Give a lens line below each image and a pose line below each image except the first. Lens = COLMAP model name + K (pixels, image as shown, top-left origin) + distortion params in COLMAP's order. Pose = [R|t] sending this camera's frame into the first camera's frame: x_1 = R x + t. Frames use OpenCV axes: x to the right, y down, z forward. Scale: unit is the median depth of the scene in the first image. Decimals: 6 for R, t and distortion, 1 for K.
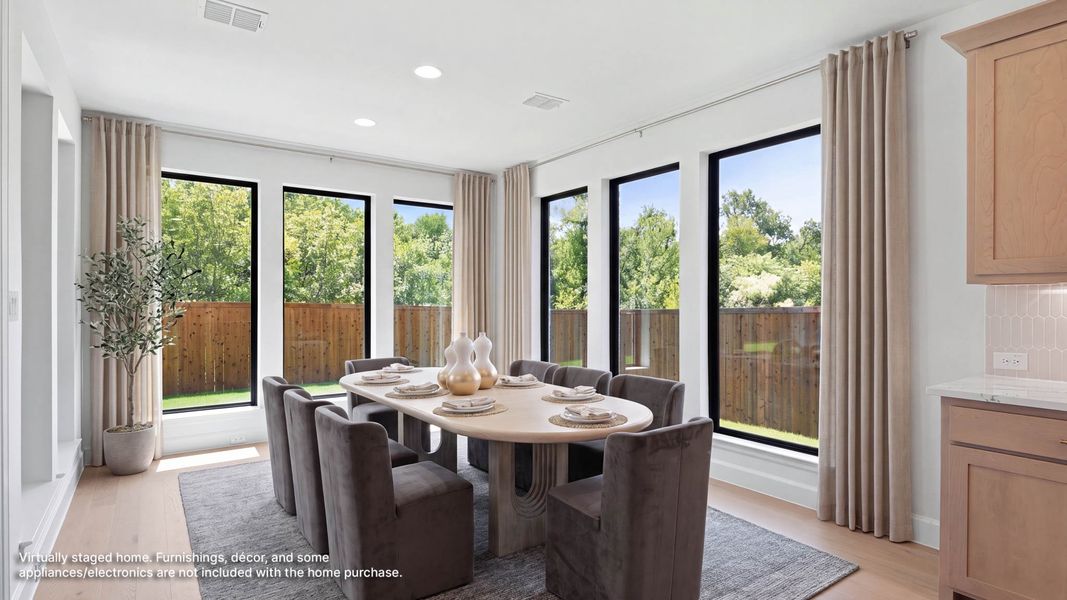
lens RADIAL K [[537.7, 0, 534.4], [0, 537.7, 303.0], [0, 0, 1]] dist [-0.003035, -0.001275]
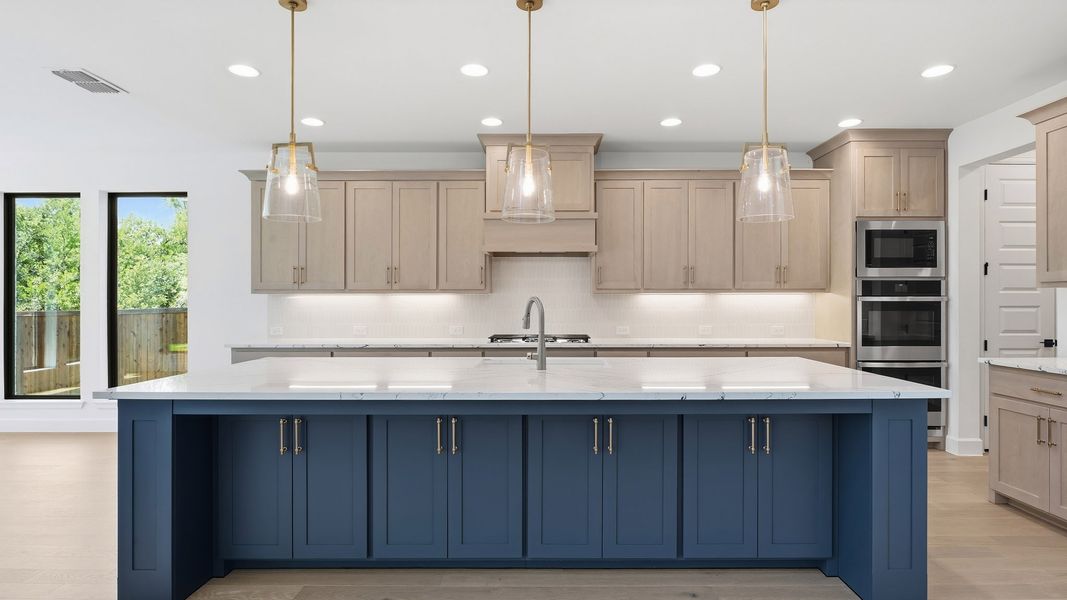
lens RADIAL K [[537.7, 0, 541.8], [0, 537.7, 304.8], [0, 0, 1]] dist [-0.003035, -0.001275]
pose [[0.592507, -0.003170, 0.805559, -0.026707], [0.002390, 0.999995, 0.002177, 0.000787], [-0.805562, 0.000636, 0.592511, -0.156863]]
